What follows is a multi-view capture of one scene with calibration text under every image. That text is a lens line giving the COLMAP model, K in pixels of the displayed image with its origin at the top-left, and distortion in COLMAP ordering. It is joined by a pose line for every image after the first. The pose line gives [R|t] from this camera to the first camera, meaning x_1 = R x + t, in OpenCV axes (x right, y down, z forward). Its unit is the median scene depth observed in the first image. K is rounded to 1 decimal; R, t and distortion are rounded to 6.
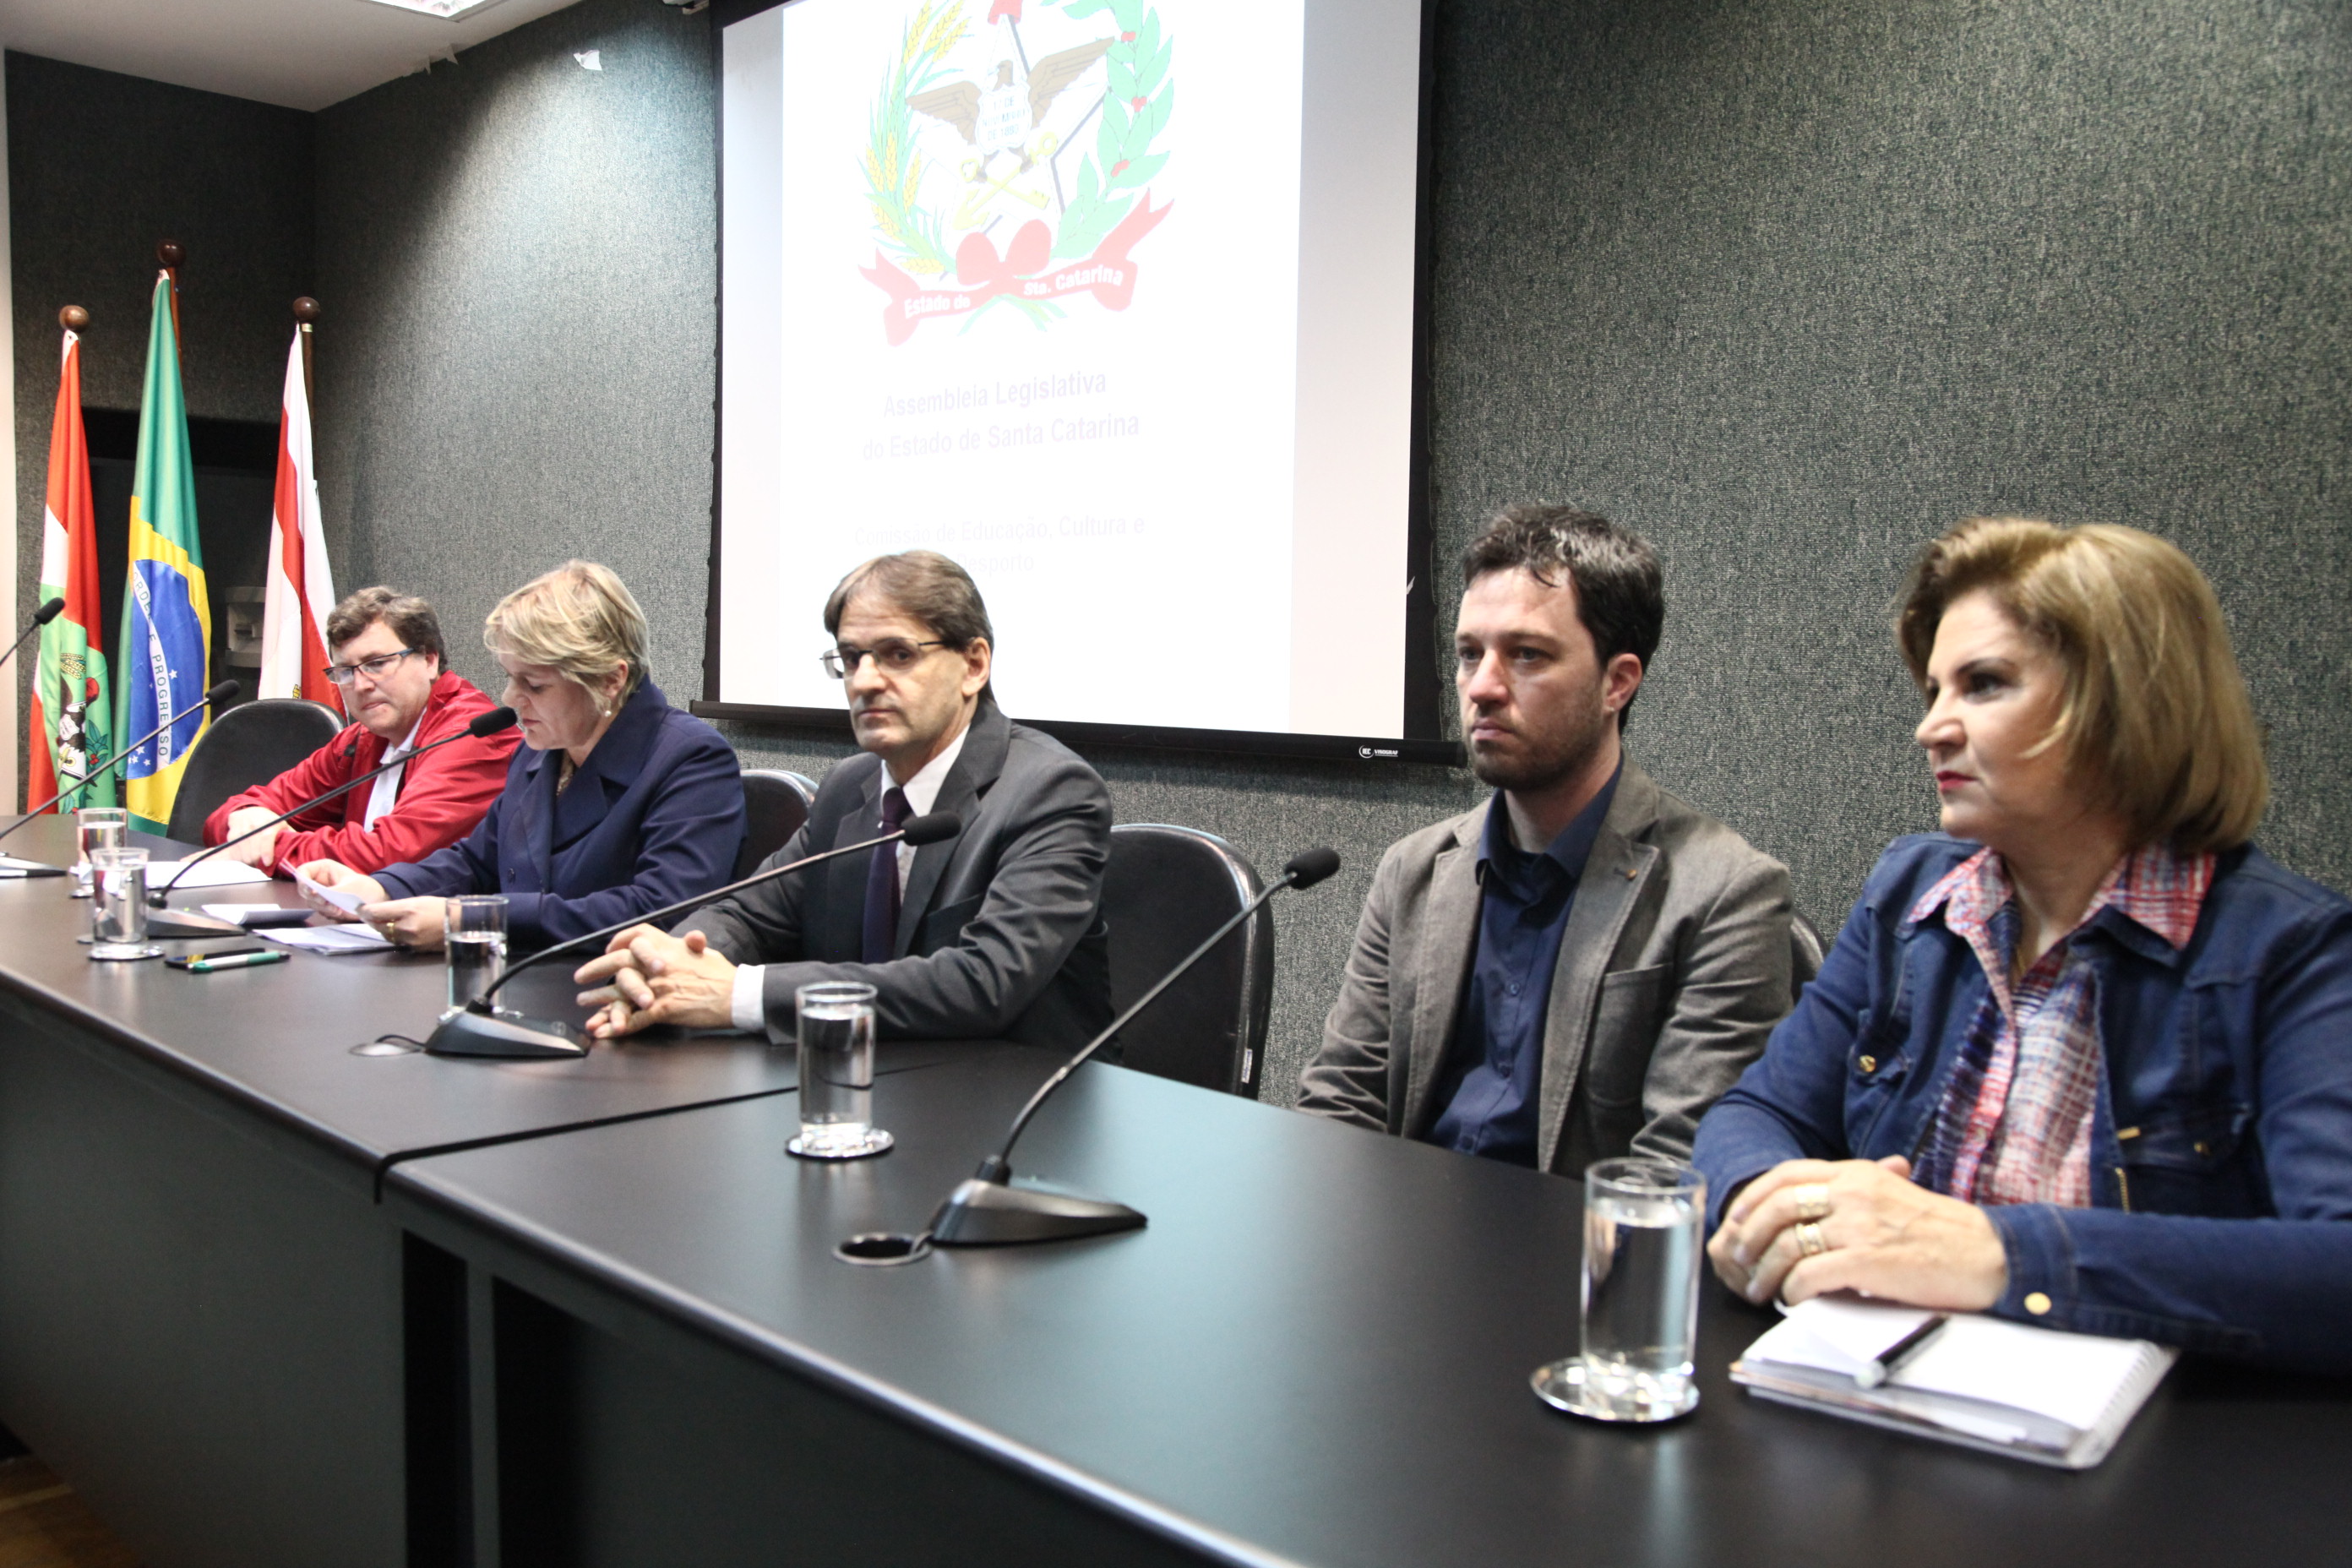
lens RADIAL K [[1916.9, 0, 1233.5], [0, 1916.9, 787.3], [0, 0, 1]] dist [-0.050548, 0.080362]
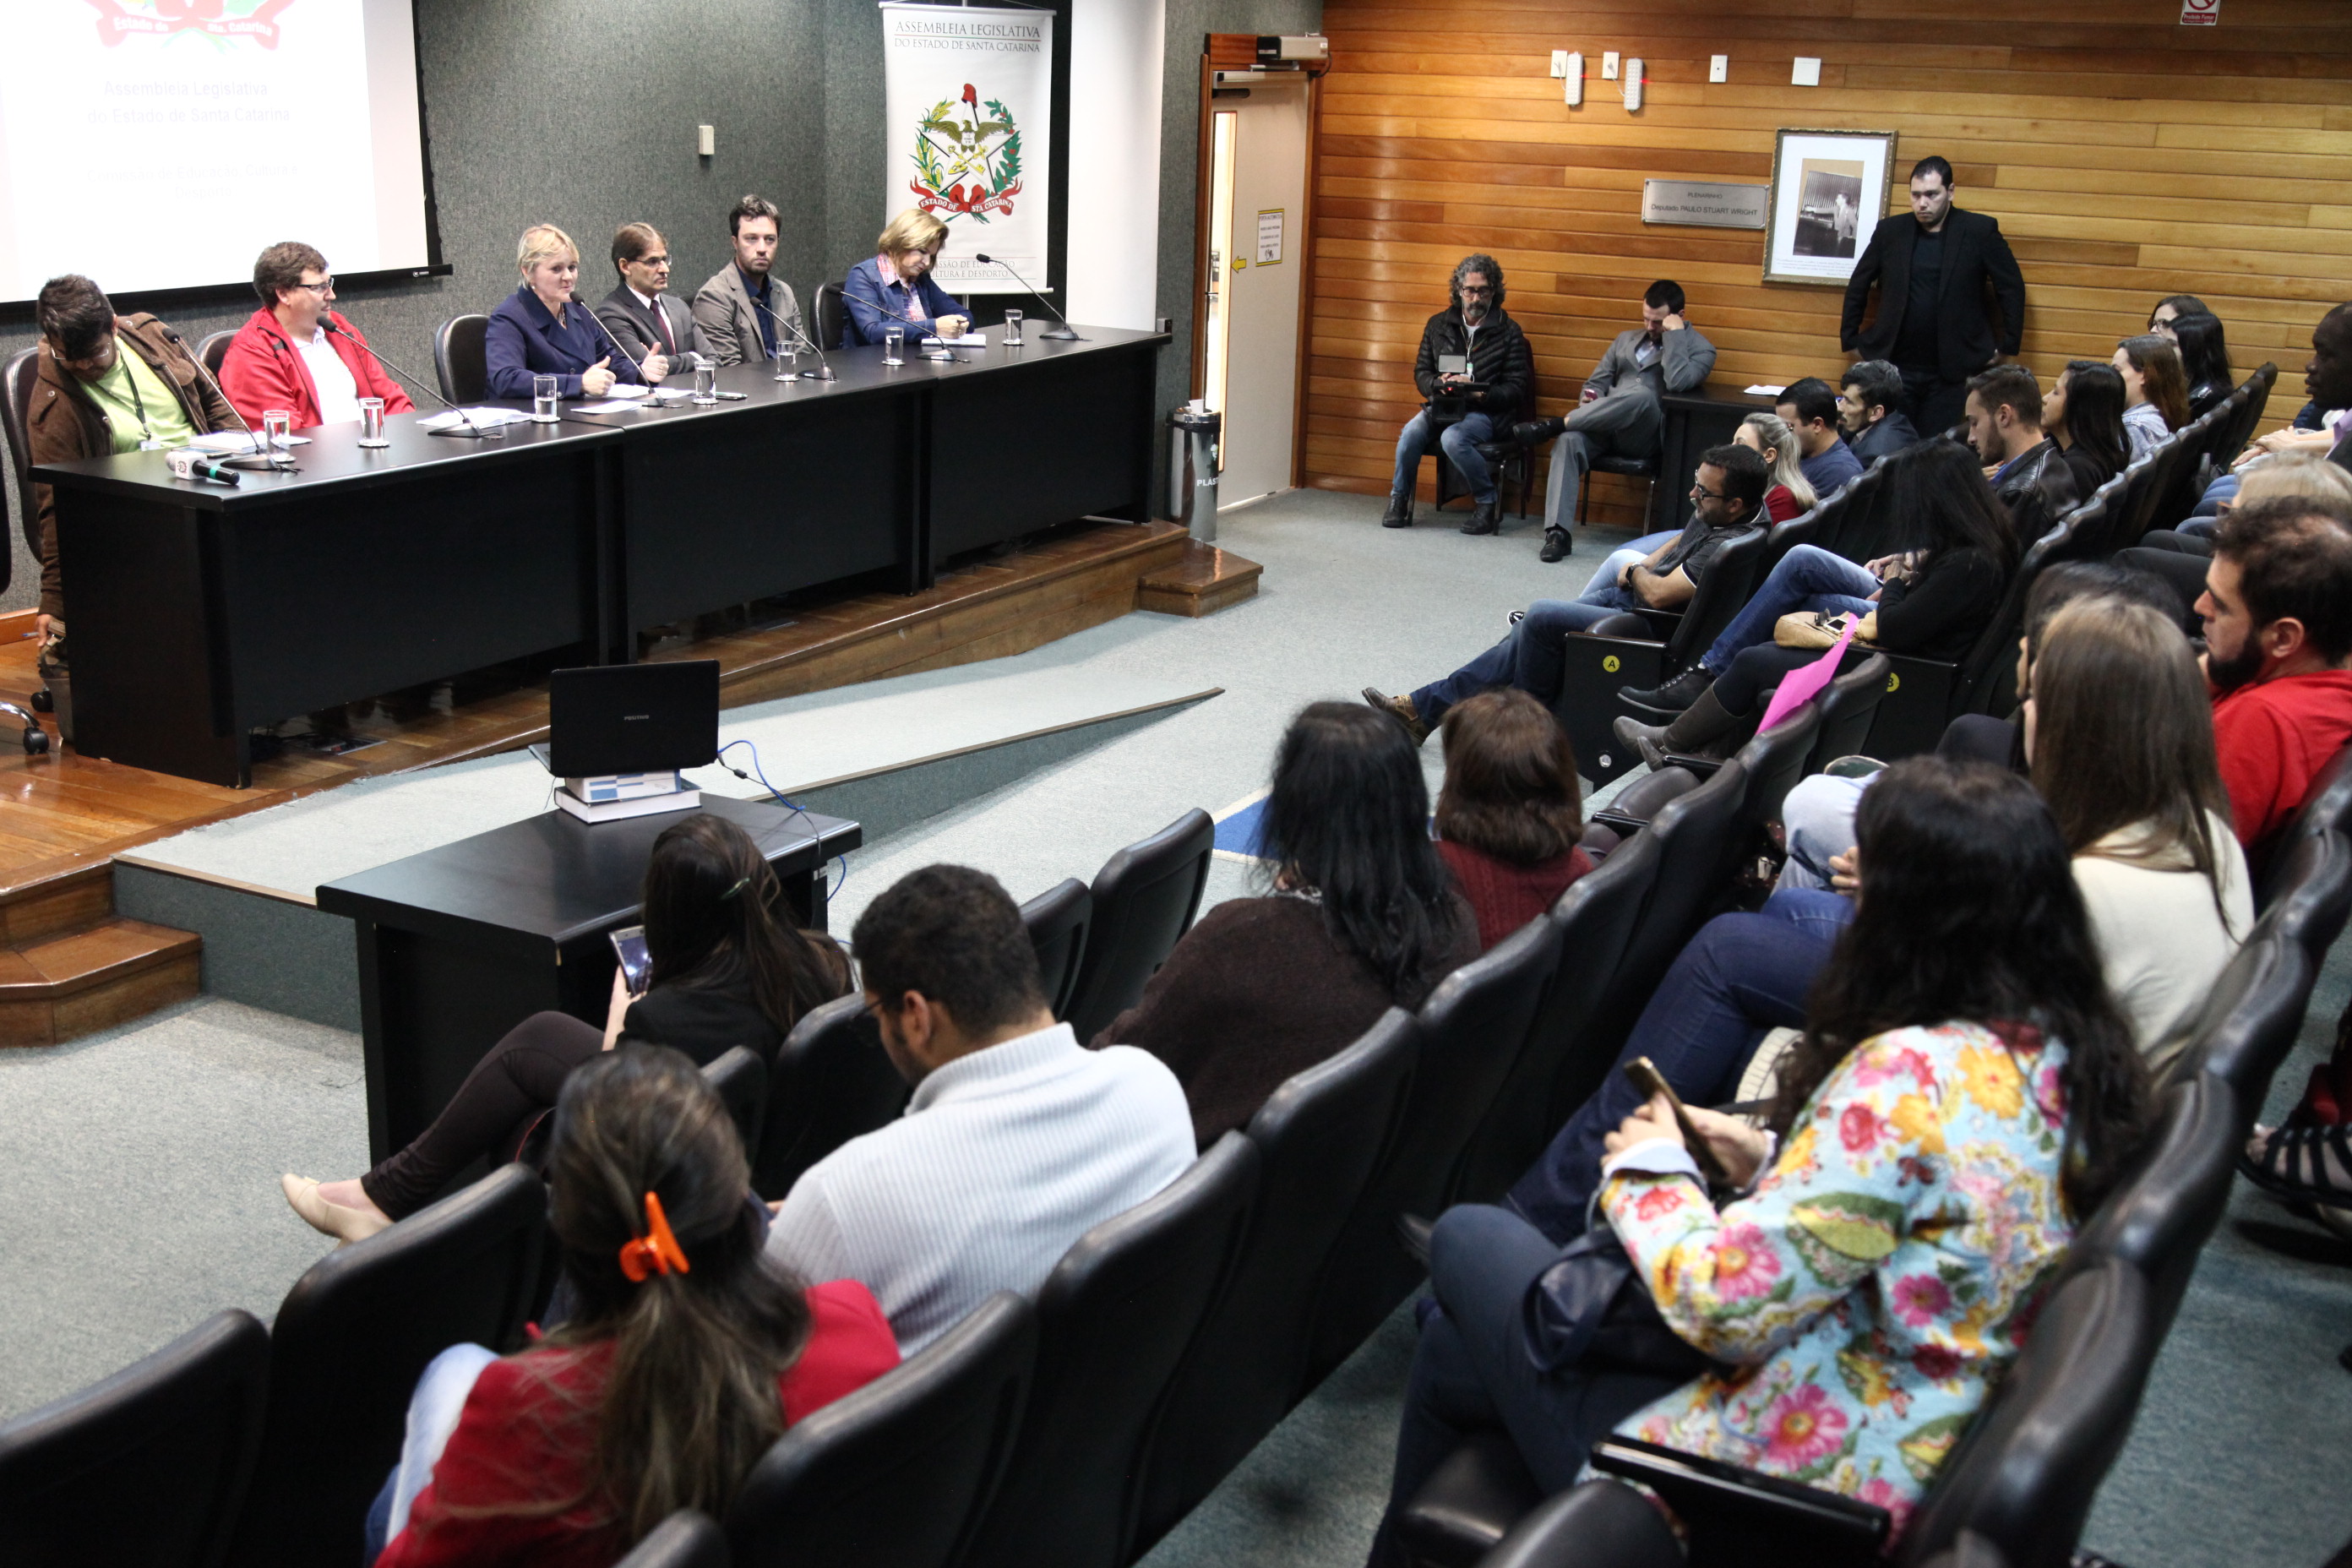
lens RADIAL K [[2611.6, 0, 1148.5], [0, 2611.6, 818.3], [0, 0, 1]] dist [0.073824, 0.000000]
pose [[-0.245113, -0.316633, 0.916331, -2.893374], [0.024302, 0.942860, 0.332301, -0.384379], [-0.969190, 0.103720, -0.223412, 0.835756]]
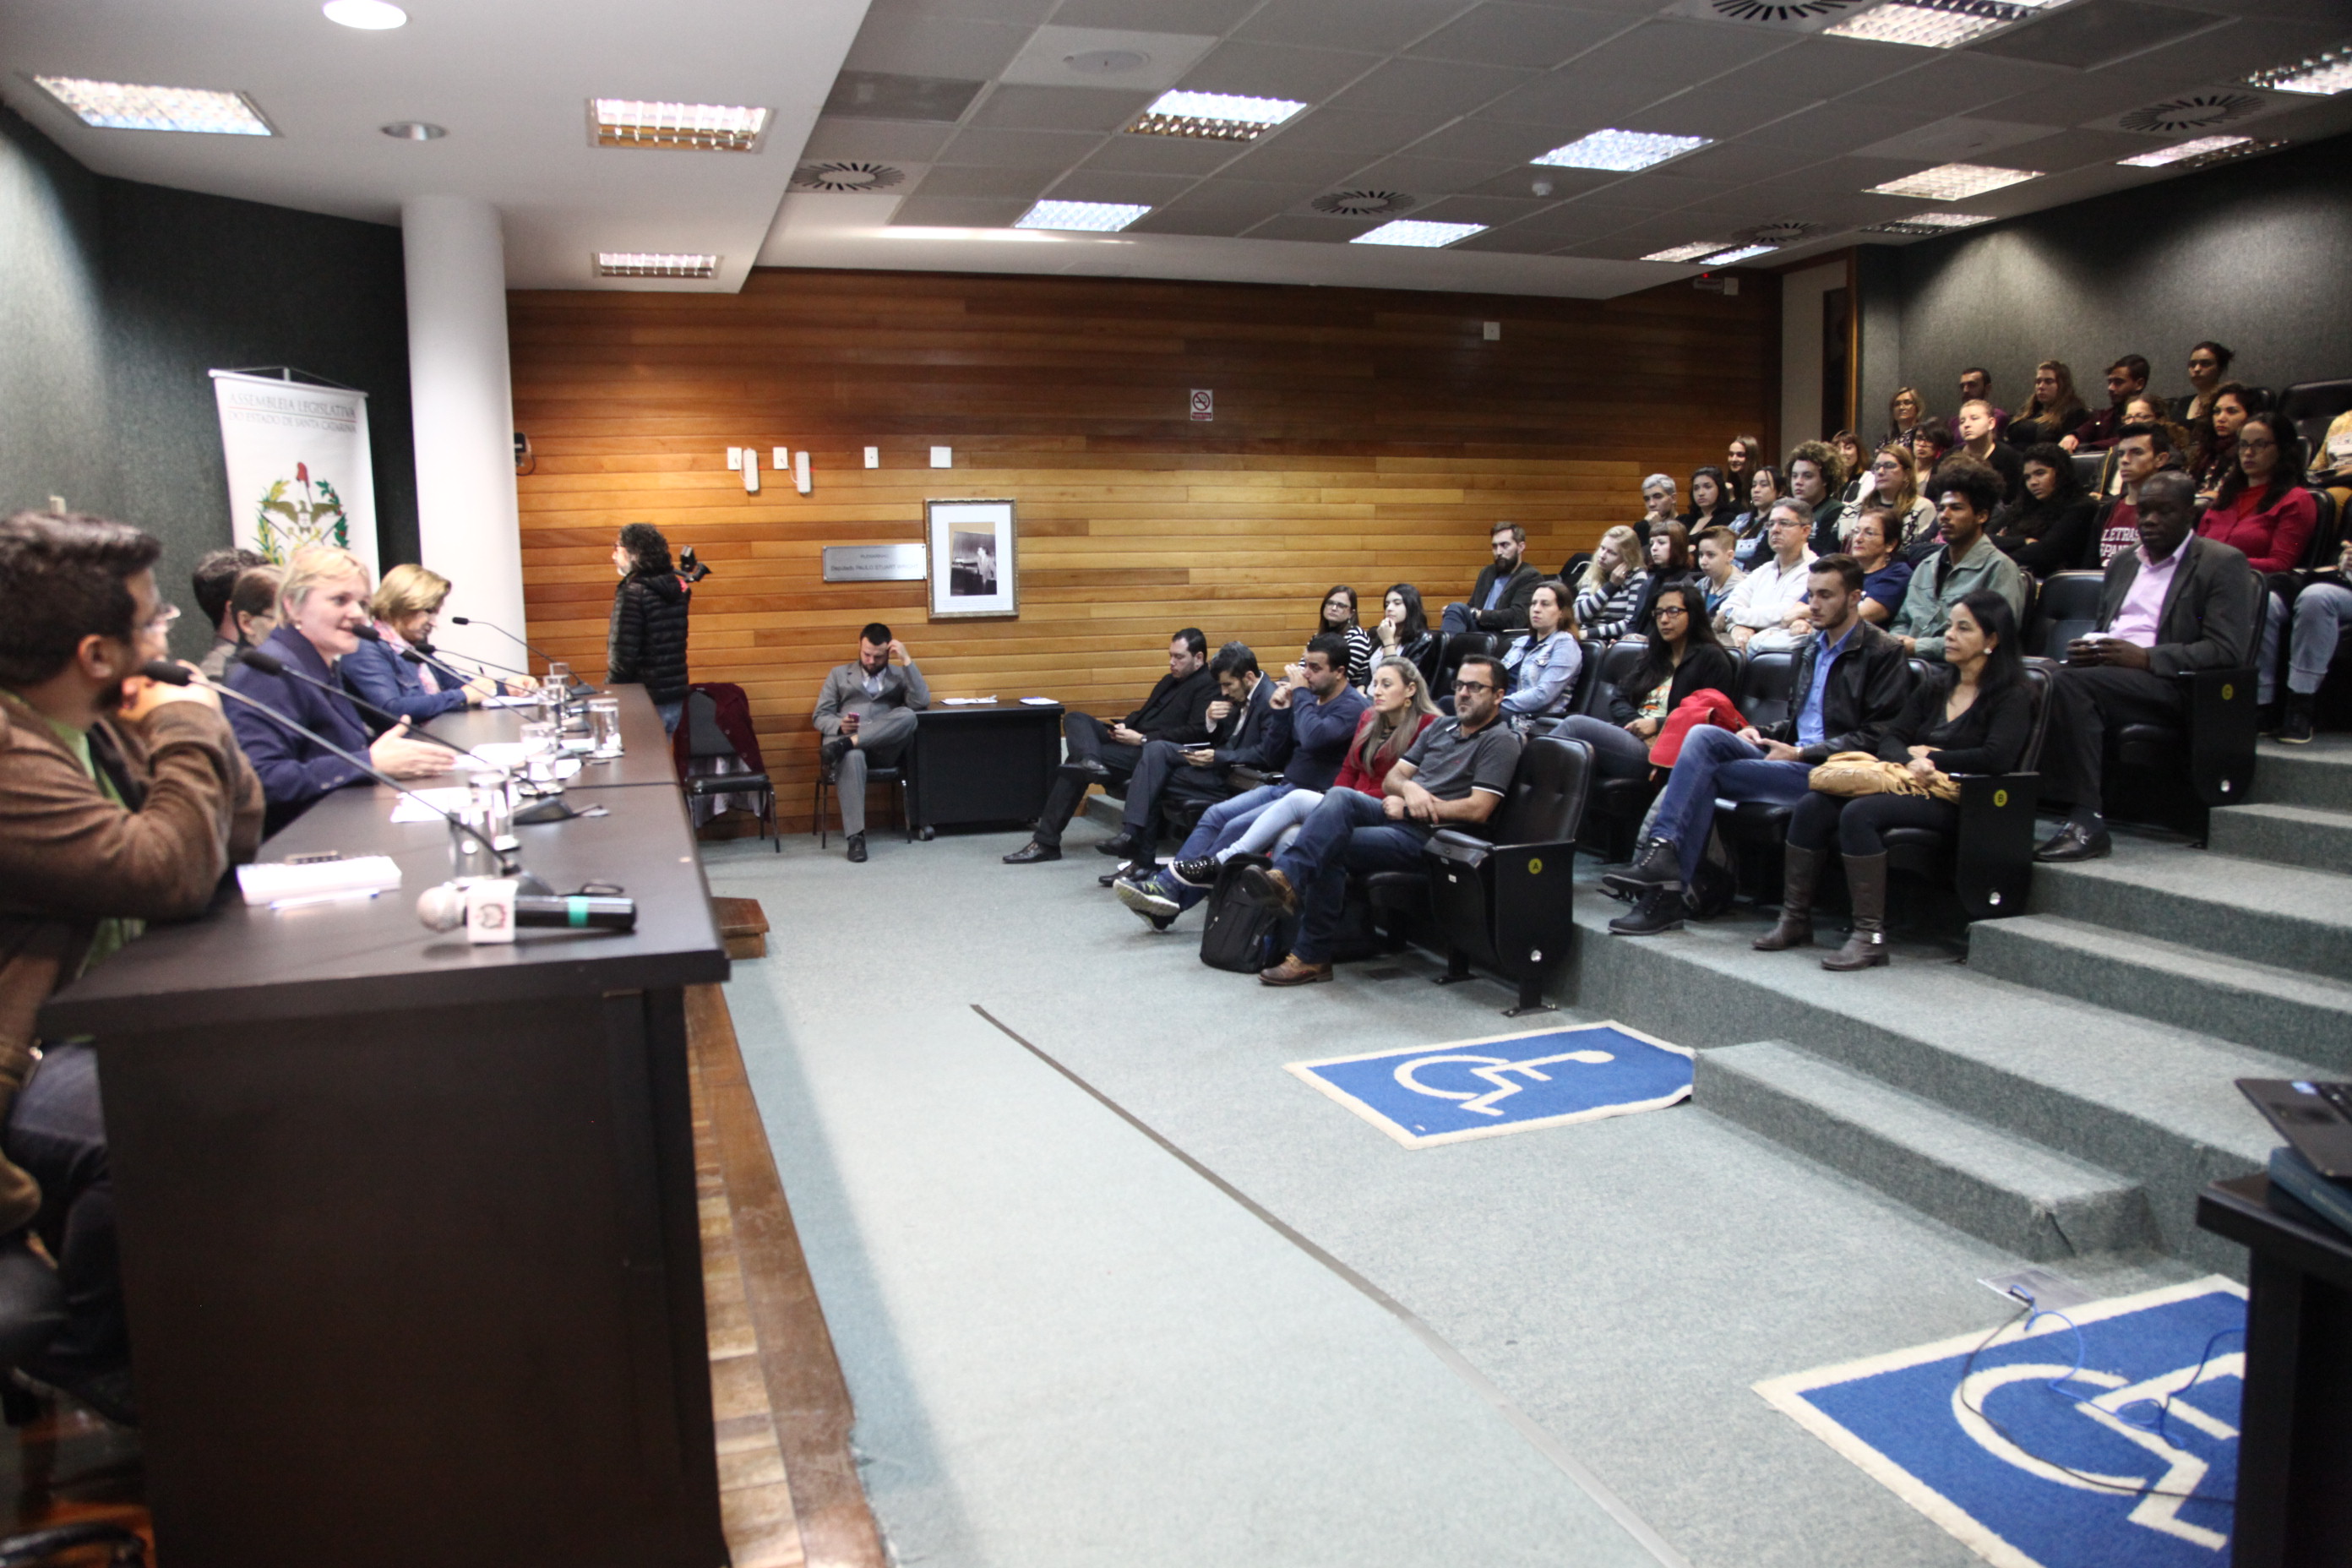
lens RADIAL K [[1667.1, 0, 1167.9], [0, 1667.1, 789.0], [0, 0, 1]] dist [-0.088860, 0.064430]
pose [[-0.879486, -0.074830, 0.470006, -1.284950], [0.025509, 0.978731, 0.203558, -0.144869], [-0.475241, 0.191016, -0.858871, 1.460498]]
